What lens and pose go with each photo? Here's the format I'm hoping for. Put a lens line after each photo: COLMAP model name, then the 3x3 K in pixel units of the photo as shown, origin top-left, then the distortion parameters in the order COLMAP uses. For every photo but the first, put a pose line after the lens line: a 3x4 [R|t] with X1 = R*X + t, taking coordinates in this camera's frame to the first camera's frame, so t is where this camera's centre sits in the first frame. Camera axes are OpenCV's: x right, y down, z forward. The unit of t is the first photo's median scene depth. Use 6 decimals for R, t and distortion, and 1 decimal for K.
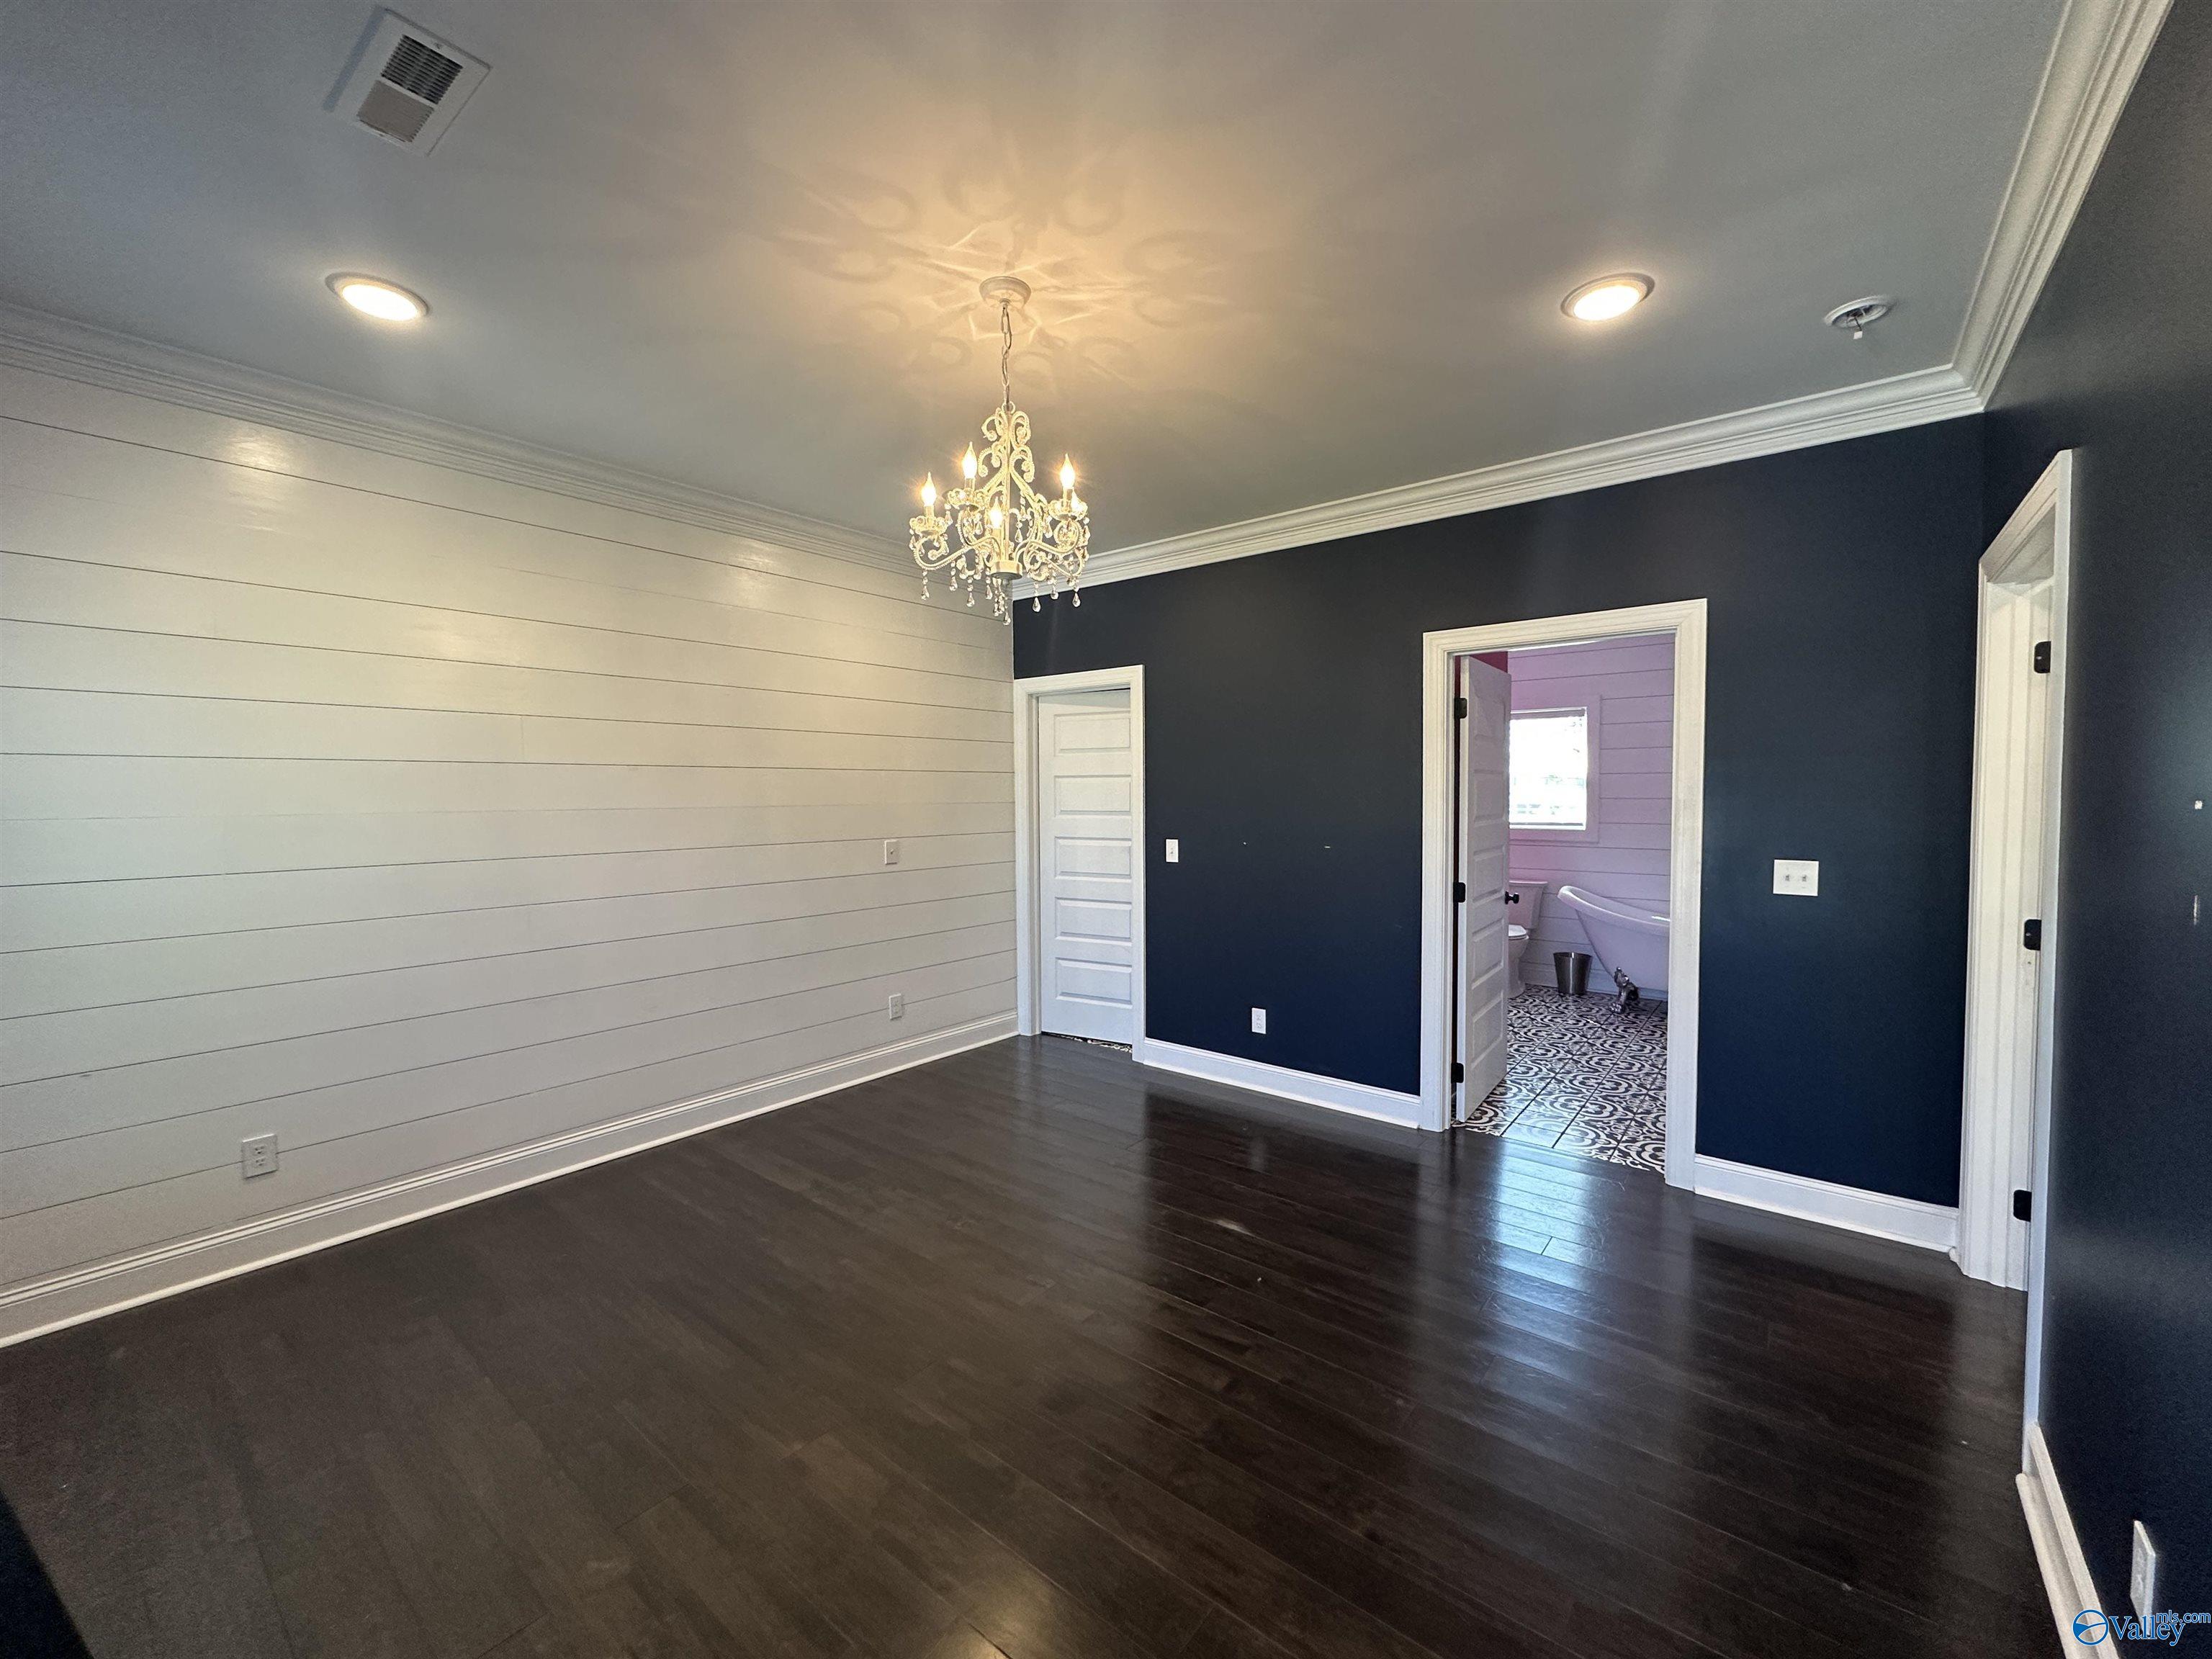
lens RADIAL K [[884.6, 0, 1094.3], [0, 884.6, 814.5], [0, 0, 1]] dist [-0.001476, -0.000281]
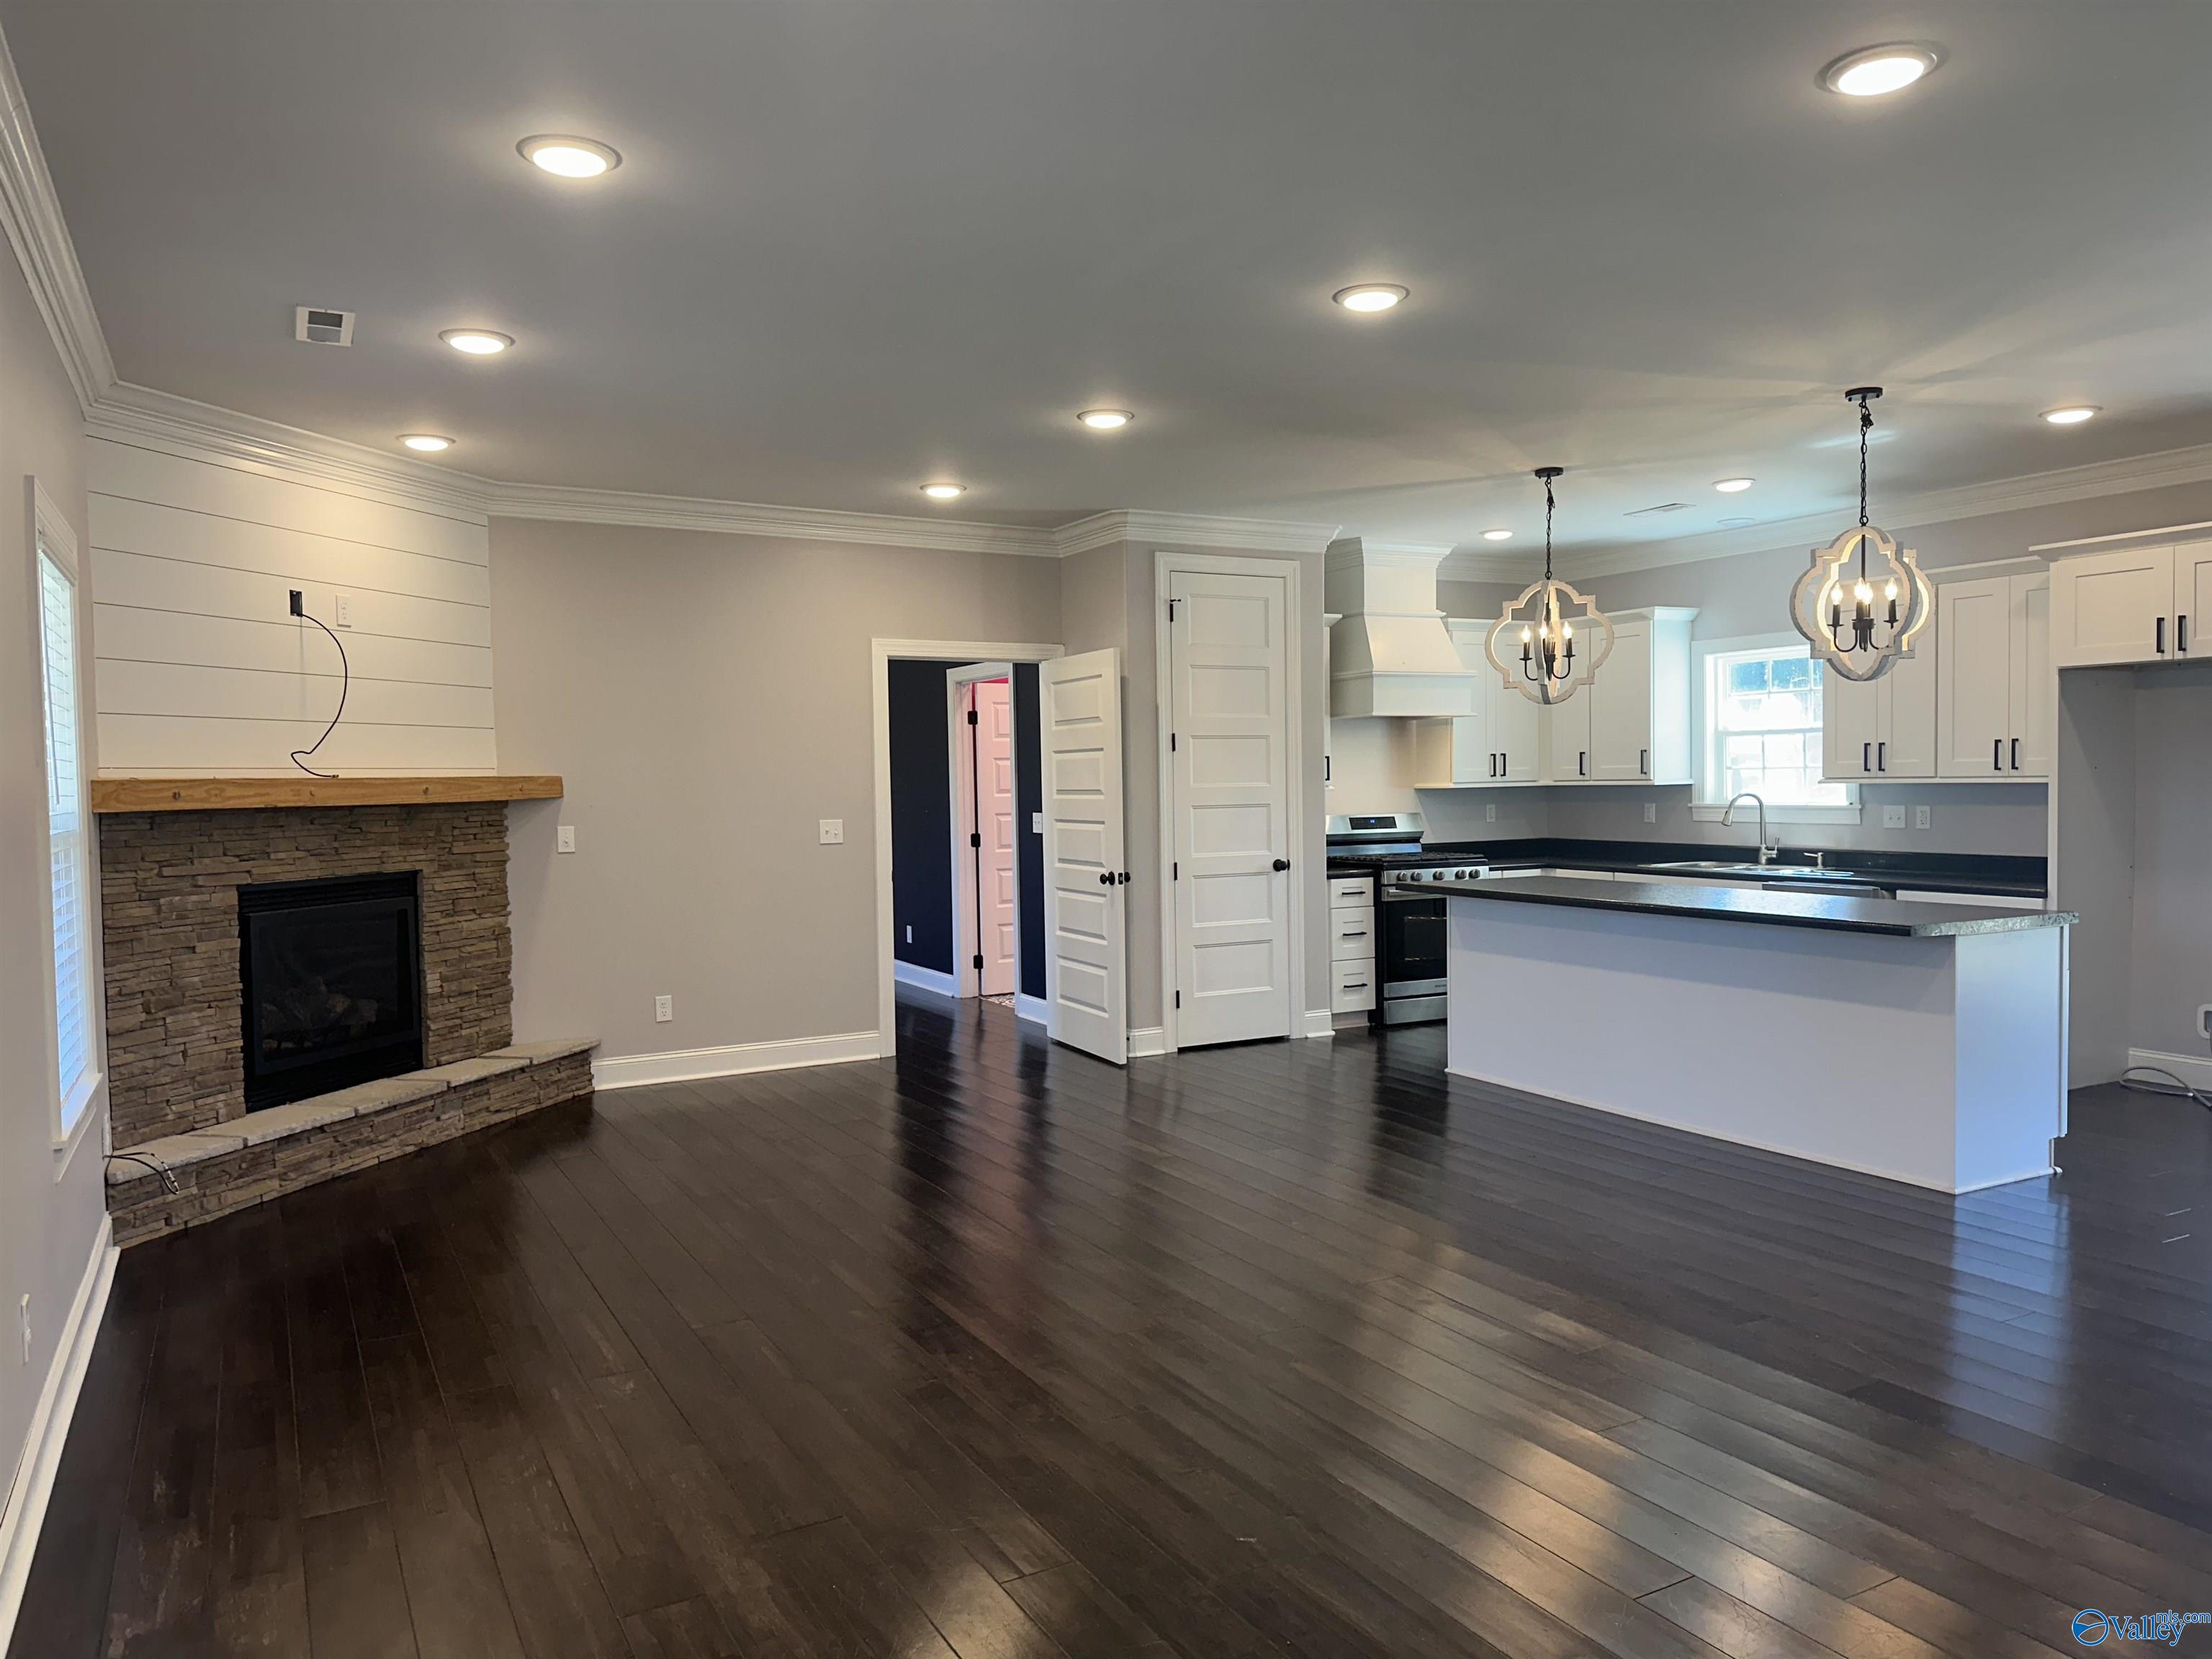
lens RADIAL K [[1549.3, 0, 1106.1], [0, 1549.3, 835.5], [0, 0, 1]] dist [0.081256, -0.092533]
pose [[0.928905, 0.010419, -0.370171, 0.838991], [-0.000576, 0.999644, 0.026692, 0.003036], [0.370317, -0.024581, 0.928580, -0.727738]]
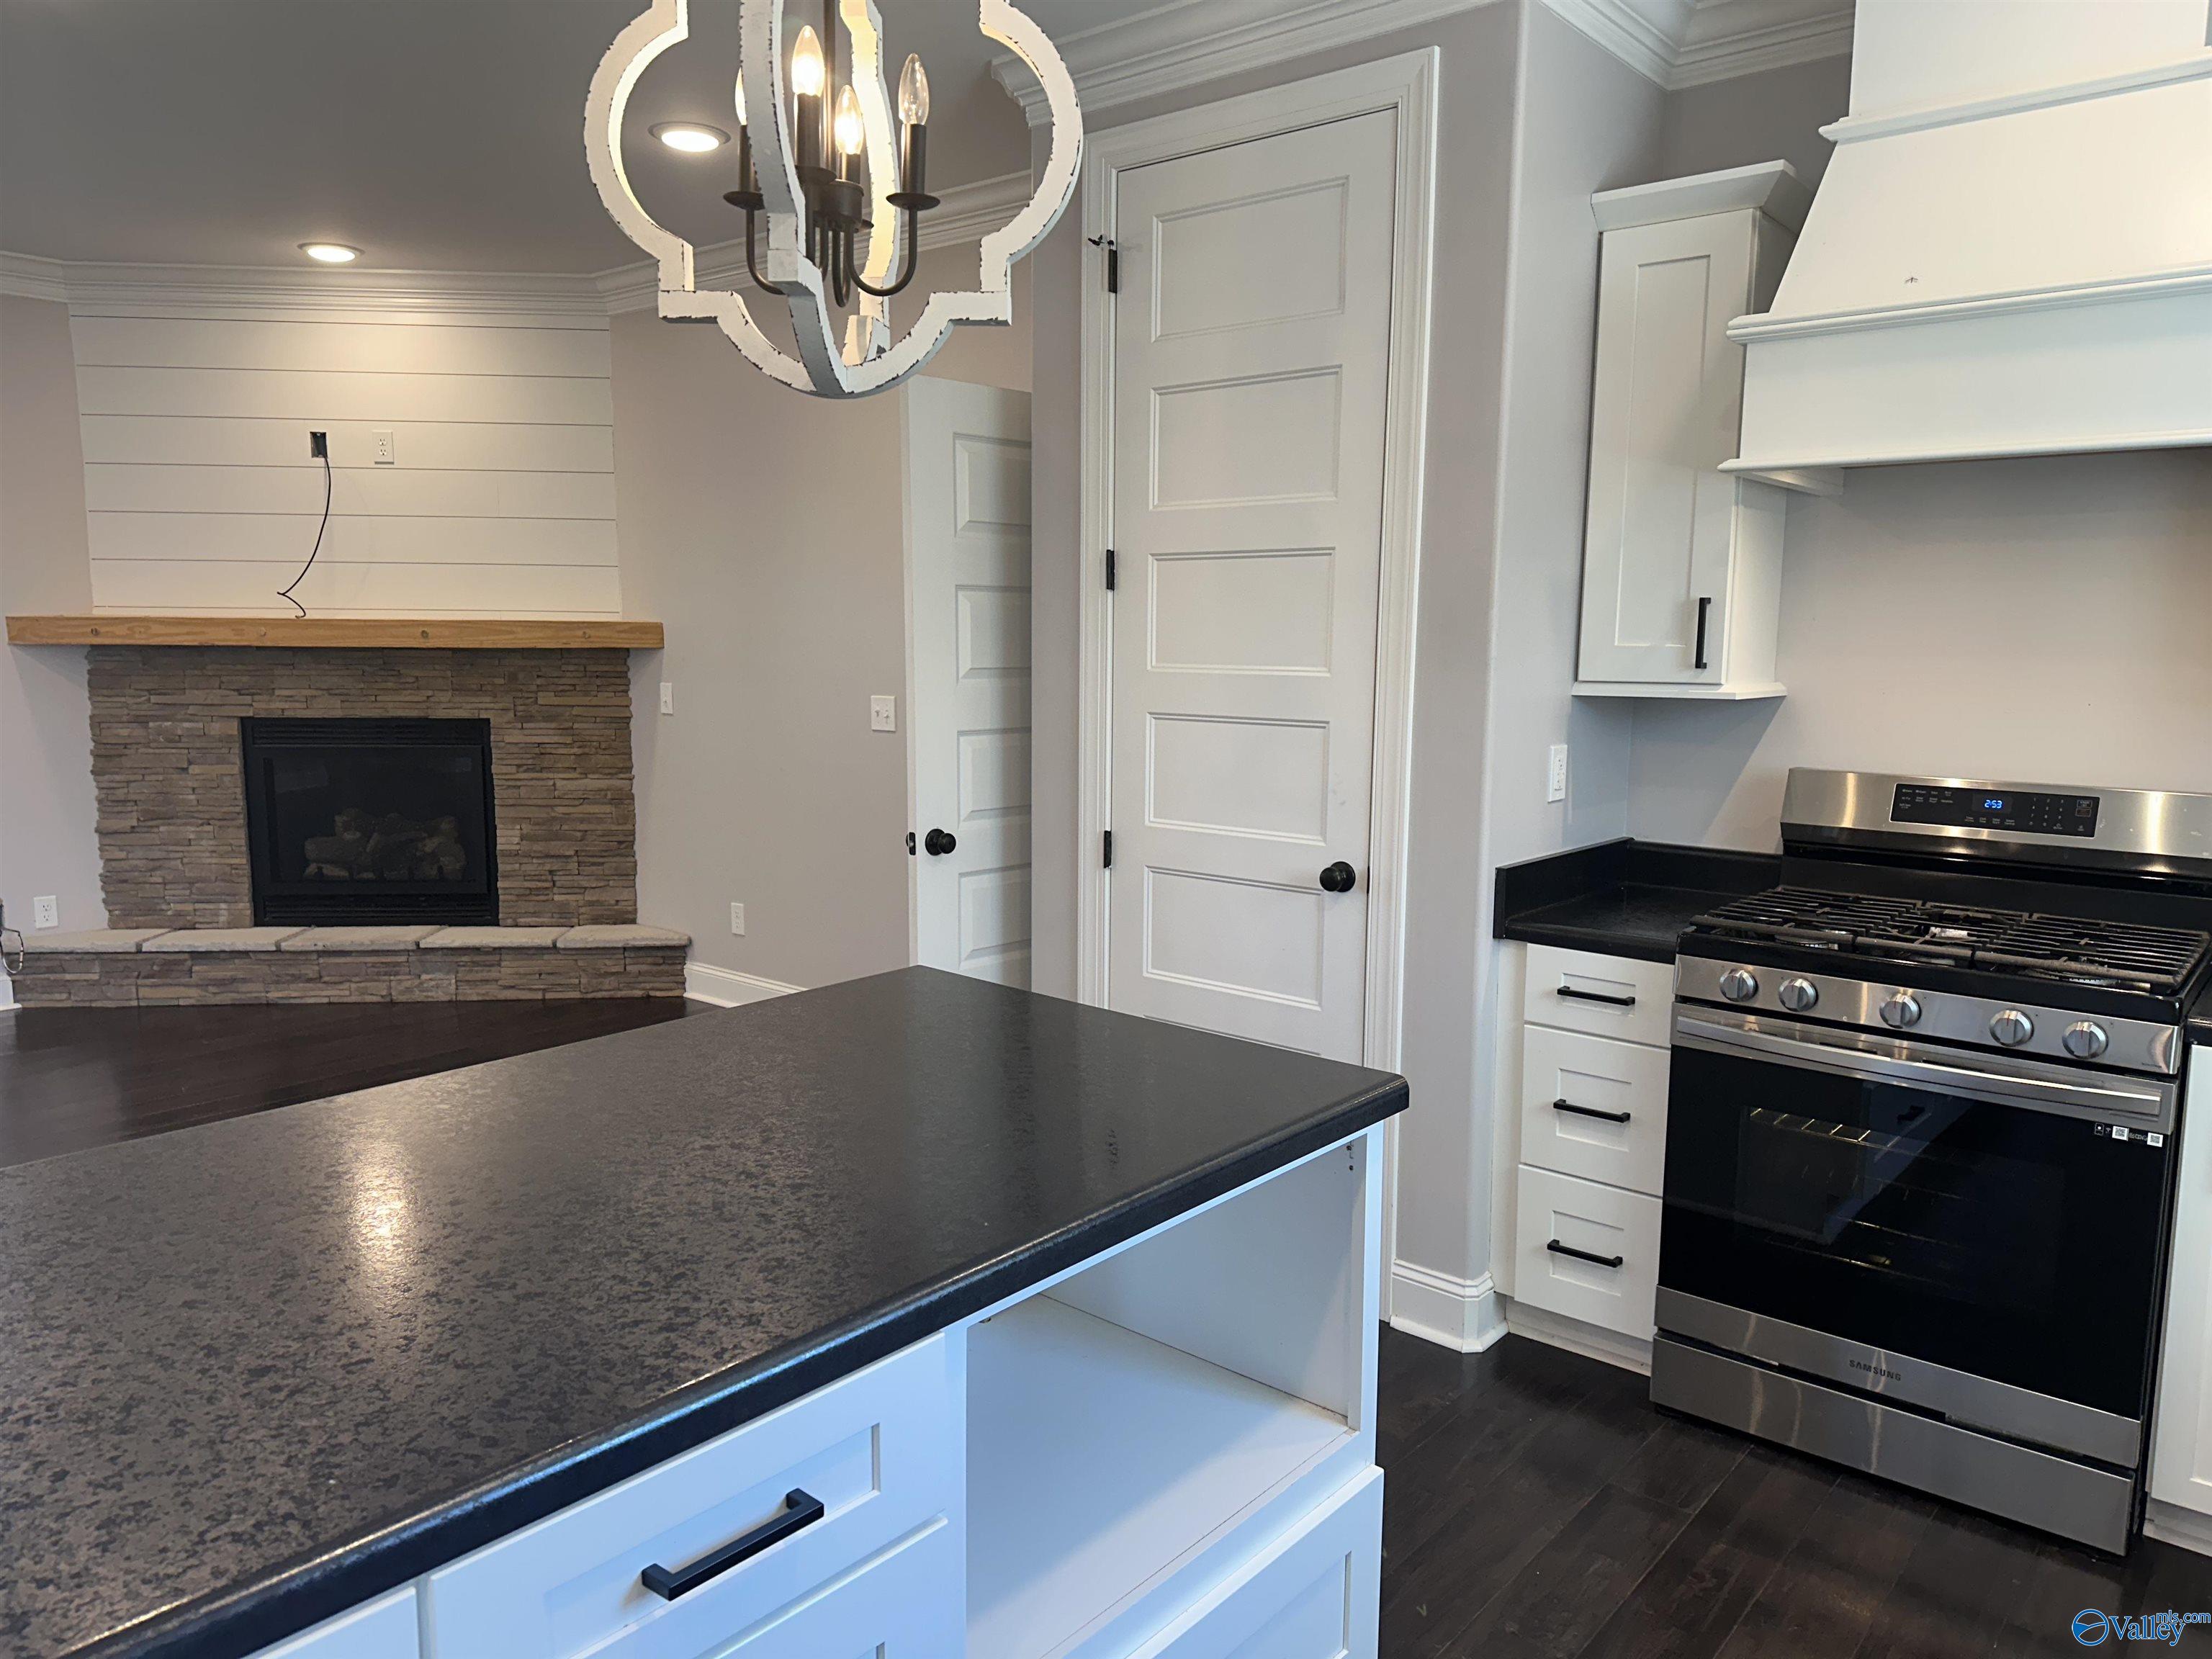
lens RADIAL K [[1549.3, 0, 1111.3], [0, 1549.3, 834.1], [0, 0, 1]] dist [0.081256, -0.092533]
pose [[-0.022538, 0.142070, -0.989600, 1.625429], [-0.023267, 0.989509, 0.142587, -0.122821], [0.999475, 0.026238, -0.018996, 4.887986]]
